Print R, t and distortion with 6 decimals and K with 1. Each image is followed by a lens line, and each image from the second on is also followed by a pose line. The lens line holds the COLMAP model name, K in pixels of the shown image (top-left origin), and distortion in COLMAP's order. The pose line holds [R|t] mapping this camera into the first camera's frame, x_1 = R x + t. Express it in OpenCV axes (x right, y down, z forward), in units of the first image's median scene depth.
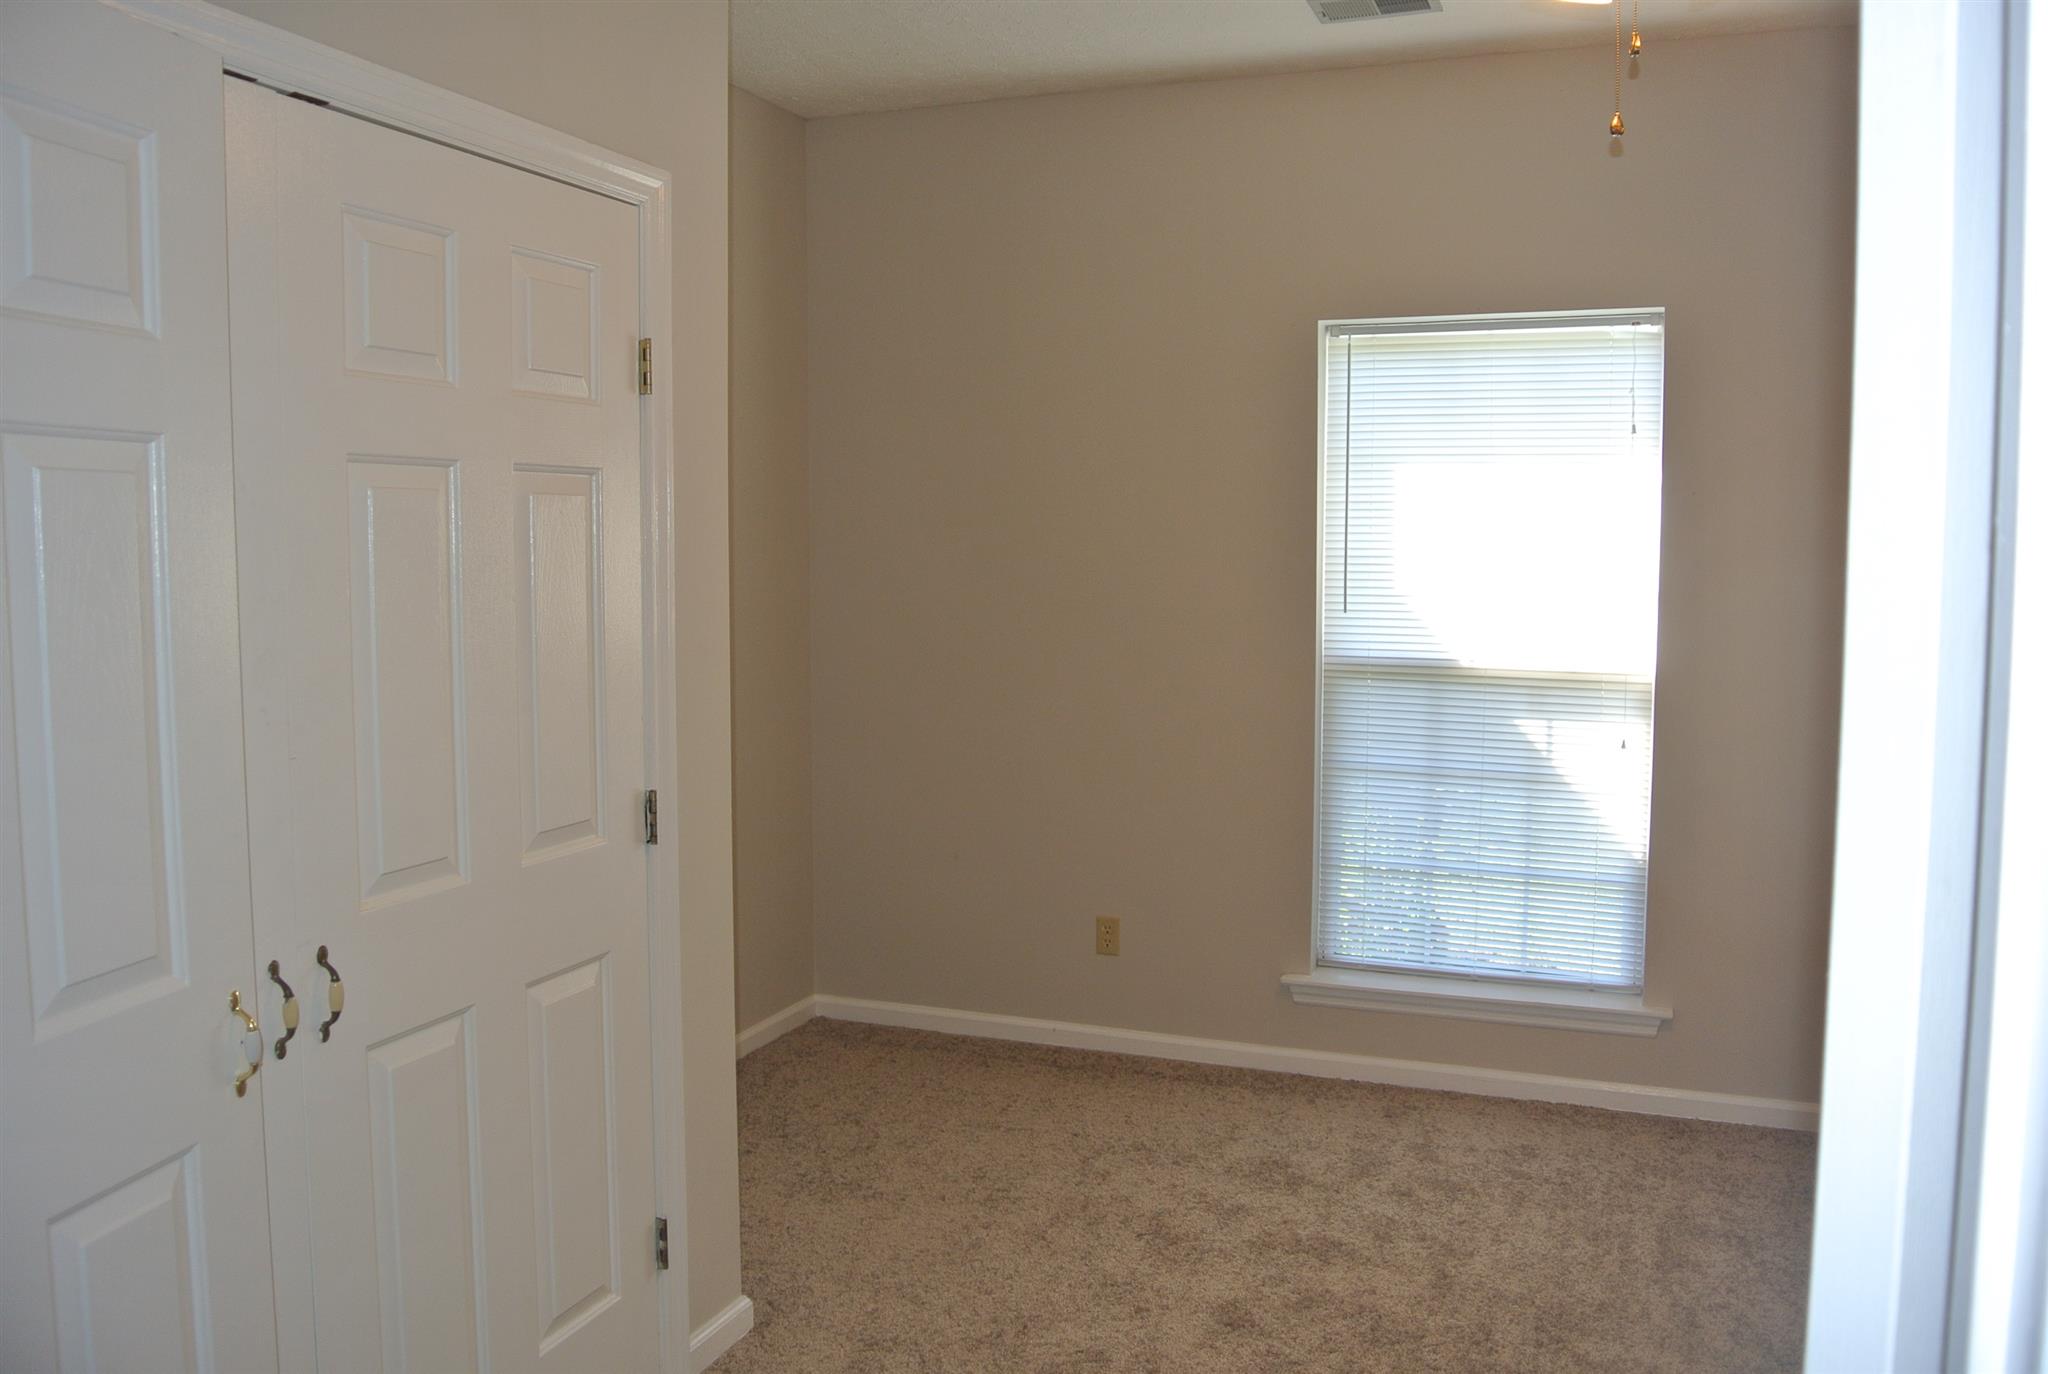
lens RADIAL K [[1598.9, 0, 1031.1], [0, 1598.9, 664.4], [0, 0, 1]] dist [-0.076980, 0.012311]
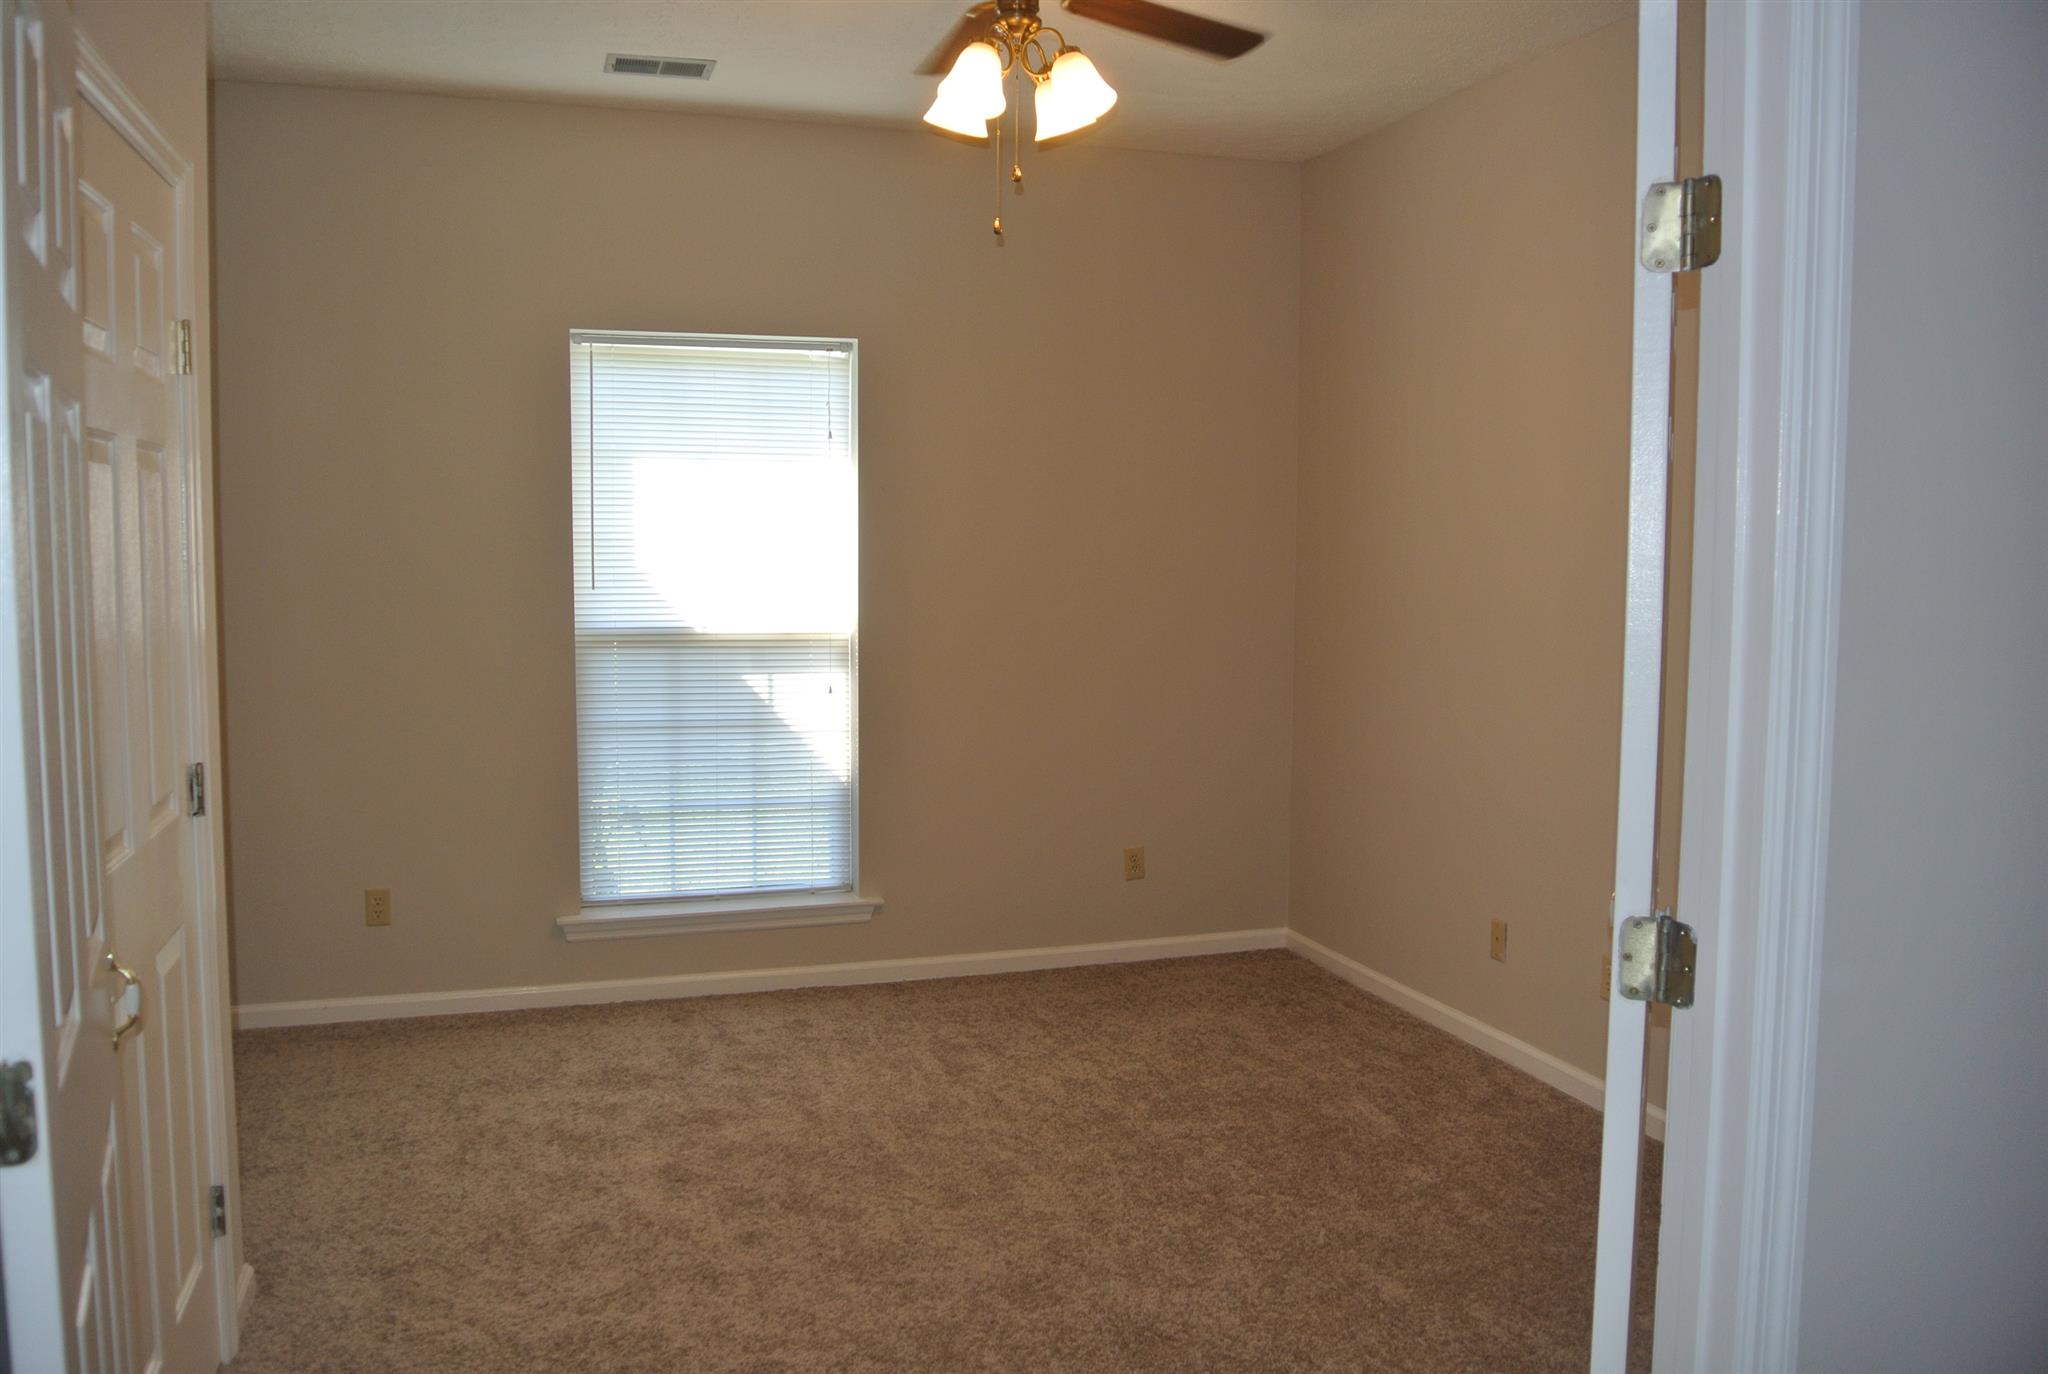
lens RADIAL K [[1598.9, 0, 1031.1], [0, 1598.9, 664.4], [0, 0, 1]] dist [-0.076980, 0.012311]
pose [[0.781632, -0.049220, 0.621795, -0.273774], [0.046522, 0.998705, 0.020576, 0.012162], [-0.622002, 0.012845, 0.782910, -0.073968]]
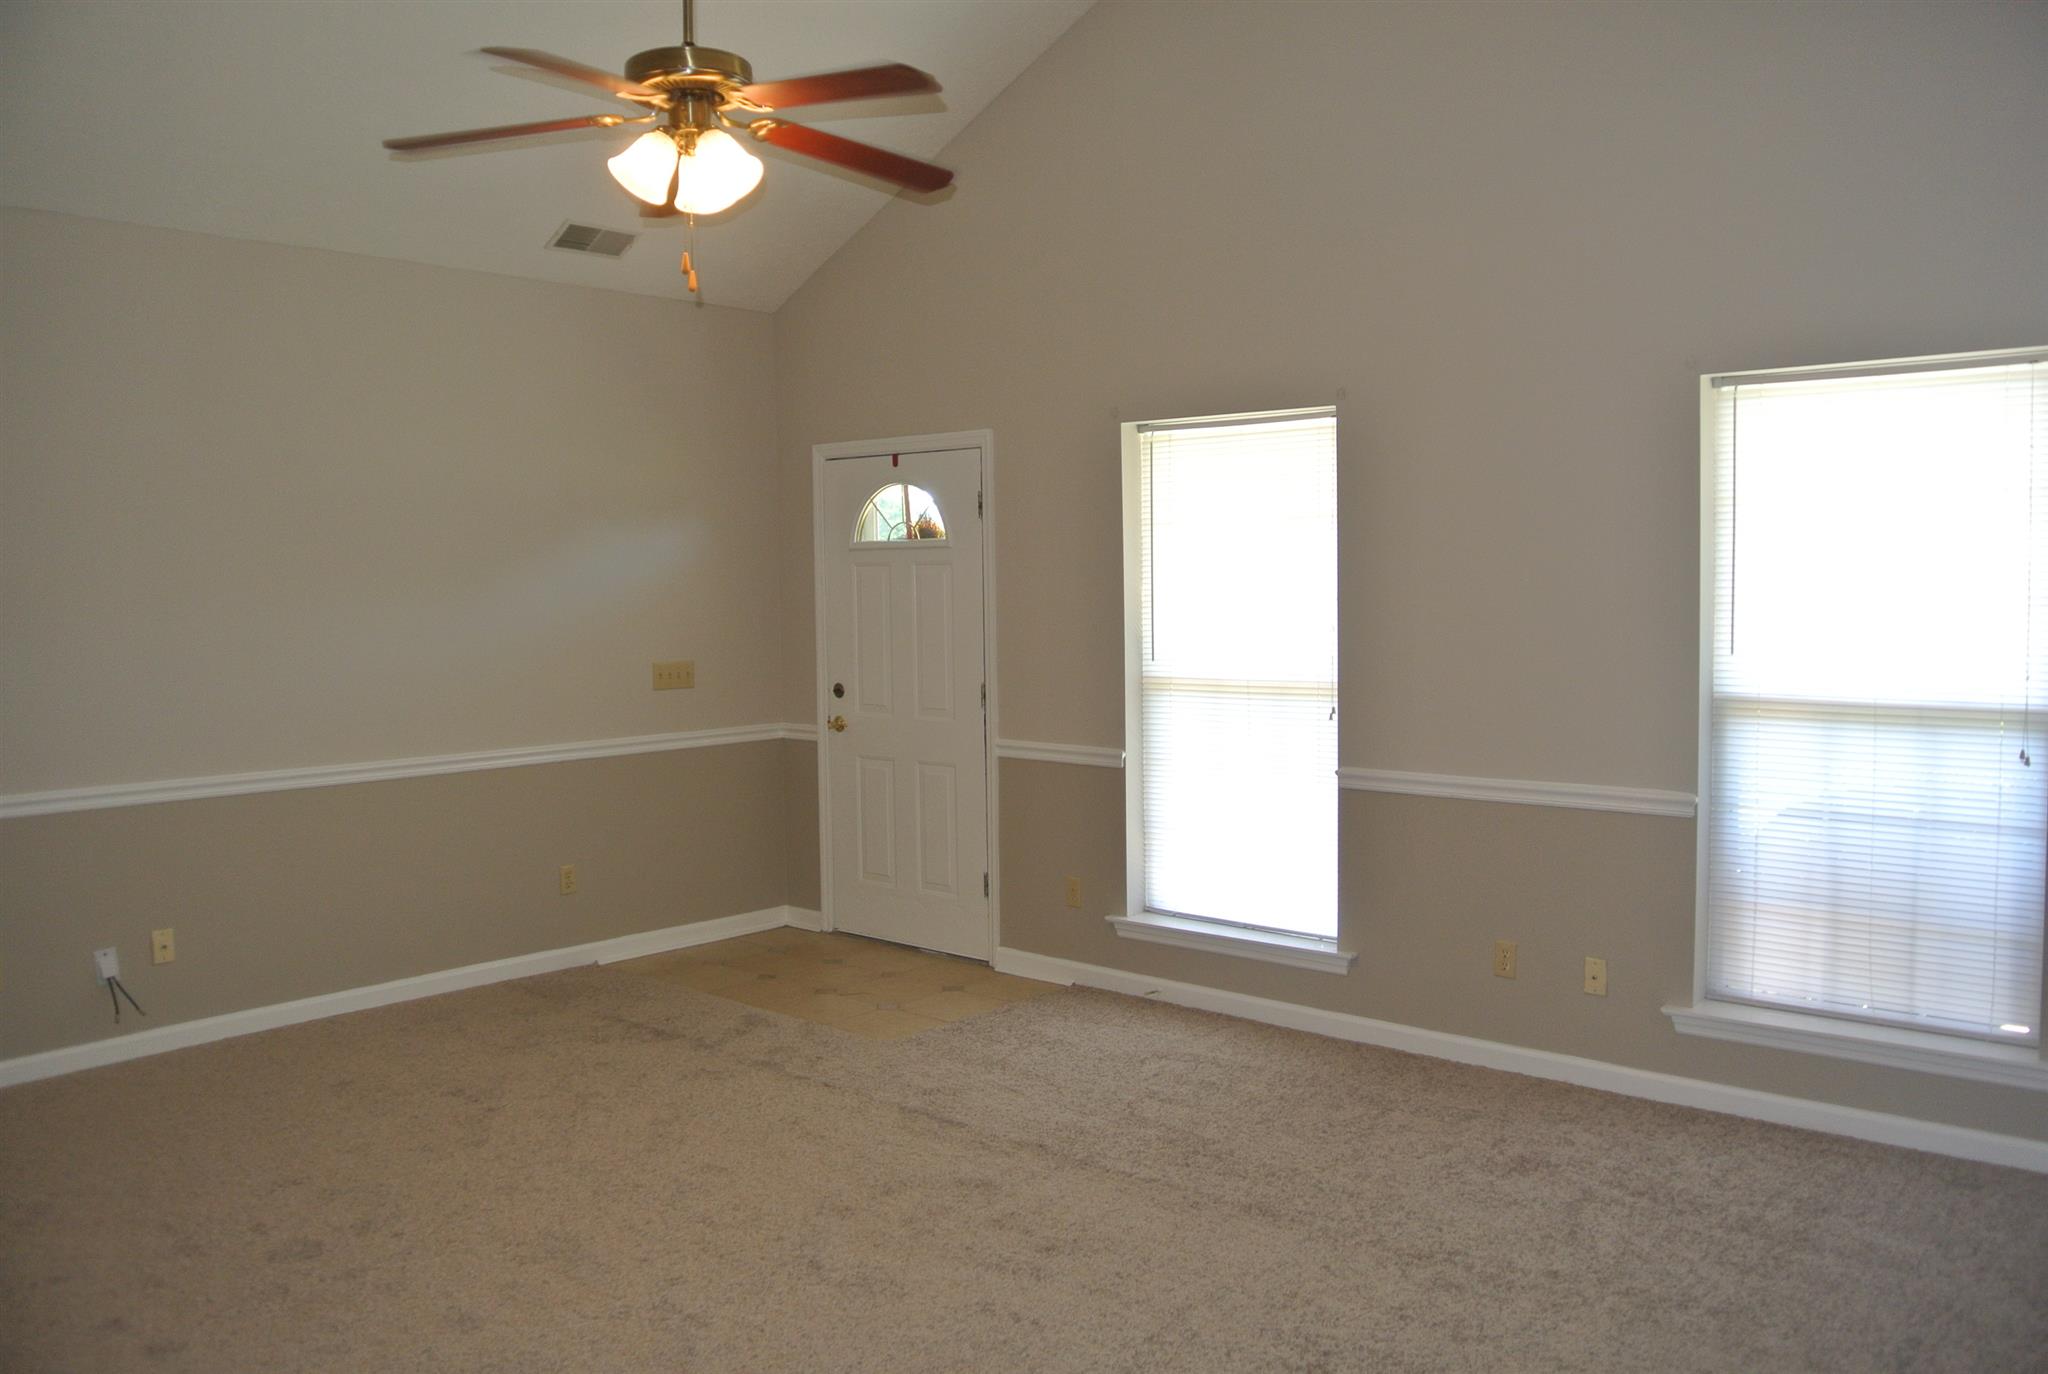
lens RADIAL K [[1536.1, 0, 1016.5], [0, 1536.1, 661.2], [0, 0, 1]] dist [-0.088470, 0.003744]
pose [[0.942003, 0.008490, -0.335498, 0.536597], [-0.015544, 0.999711, -0.018345, 0.009084], [0.335246, 0.022496, 0.941862, -0.242349]]
